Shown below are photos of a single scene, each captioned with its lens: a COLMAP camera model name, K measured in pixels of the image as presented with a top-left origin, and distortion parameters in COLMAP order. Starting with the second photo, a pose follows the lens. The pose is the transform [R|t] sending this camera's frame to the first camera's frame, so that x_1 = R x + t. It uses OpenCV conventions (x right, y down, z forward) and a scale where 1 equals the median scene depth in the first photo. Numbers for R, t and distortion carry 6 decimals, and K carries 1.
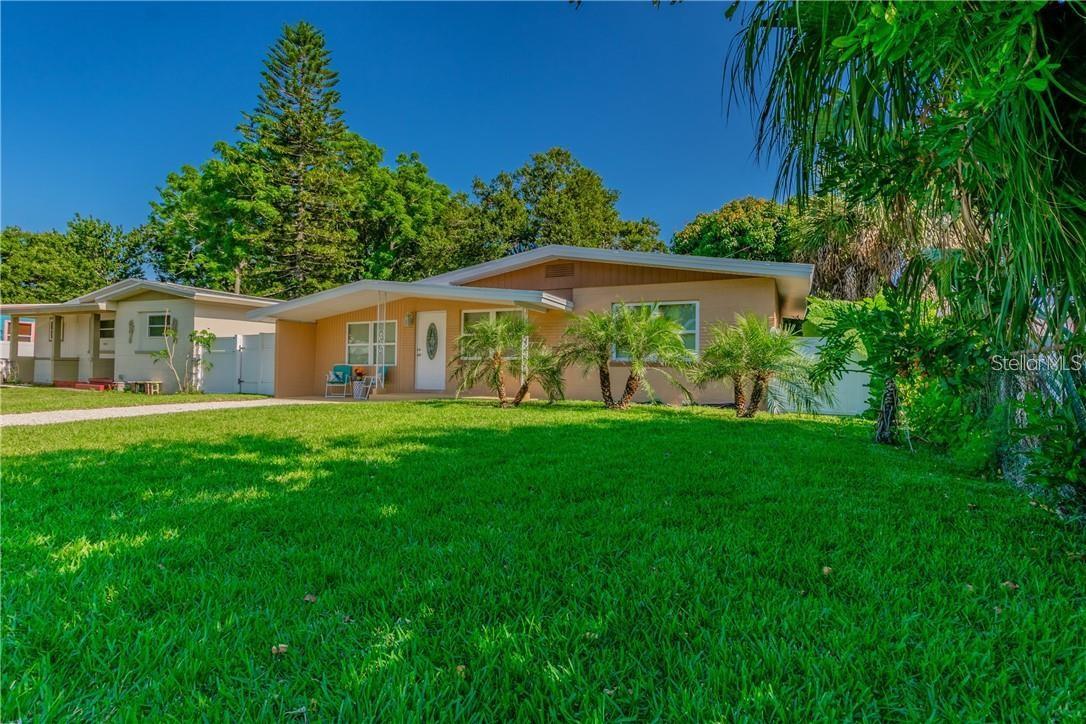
lens RADIAL K [[528.3, 0, 540.3], [0, 528.3, 364.1], [0, 0, 1]] dist [-0.003104, -0.000039]
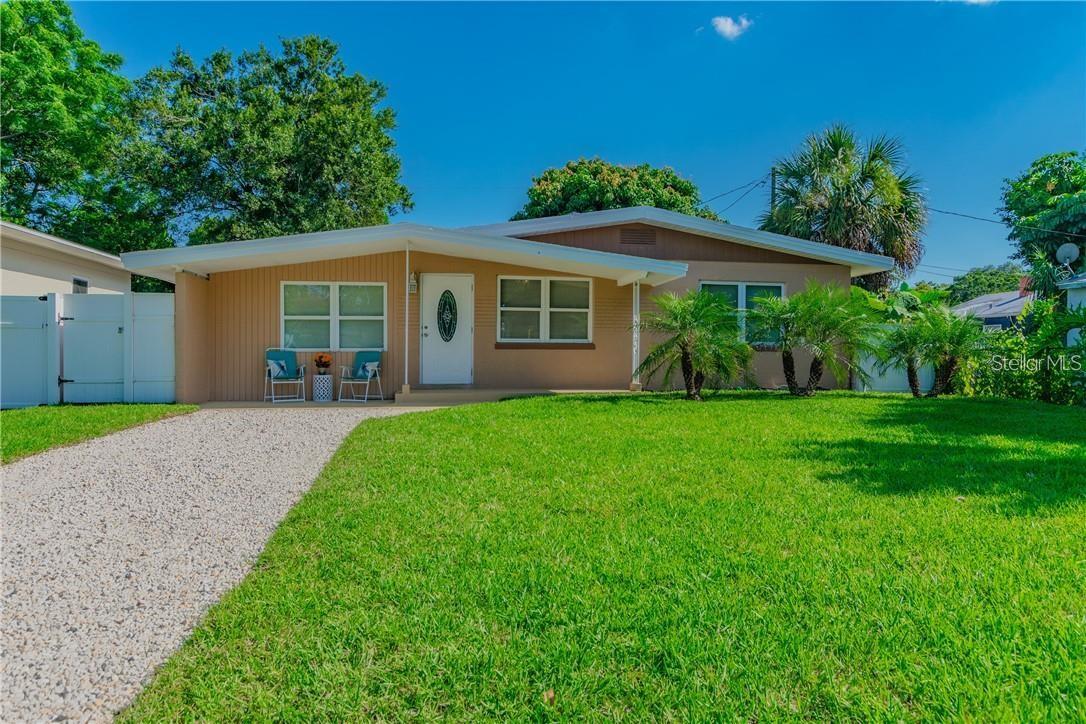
lens RADIAL K [[691.0, 0, 542.0], [0, 691.0, 364.1], [0, 0, 1]] dist [0.008465, 0.000782]
pose [[0.819736, -0.014693, 0.572554, -0.632074], [-0.001703, 0.999604, 0.028089, -0.005325], [-0.572740, -0.024000, 0.819386, 0.166257]]
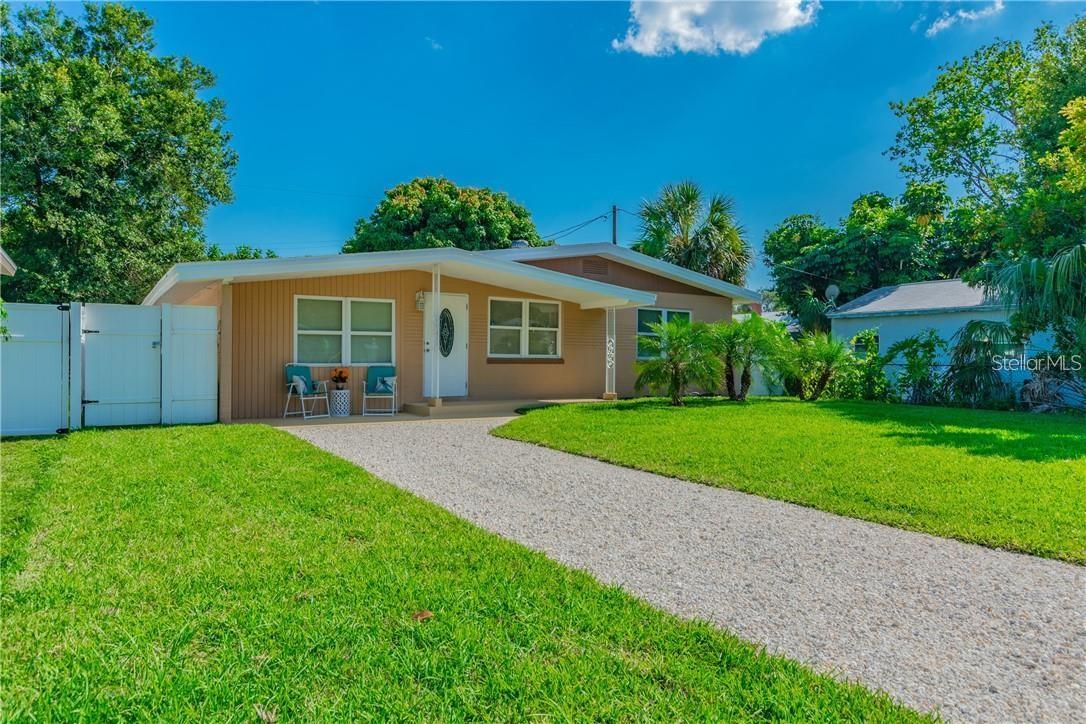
lens RADIAL K [[691.0, 0, 540.2], [0, 691.0, 357.6], [0, 0, 1]] dist [0.008465, 0.000782]
pose [[0.527325, -0.001229, 0.849663, -0.971778], [-0.008915, 0.999936, 0.006979, -0.016046], [-0.849617, -0.011256, 0.527280, 0.364742]]
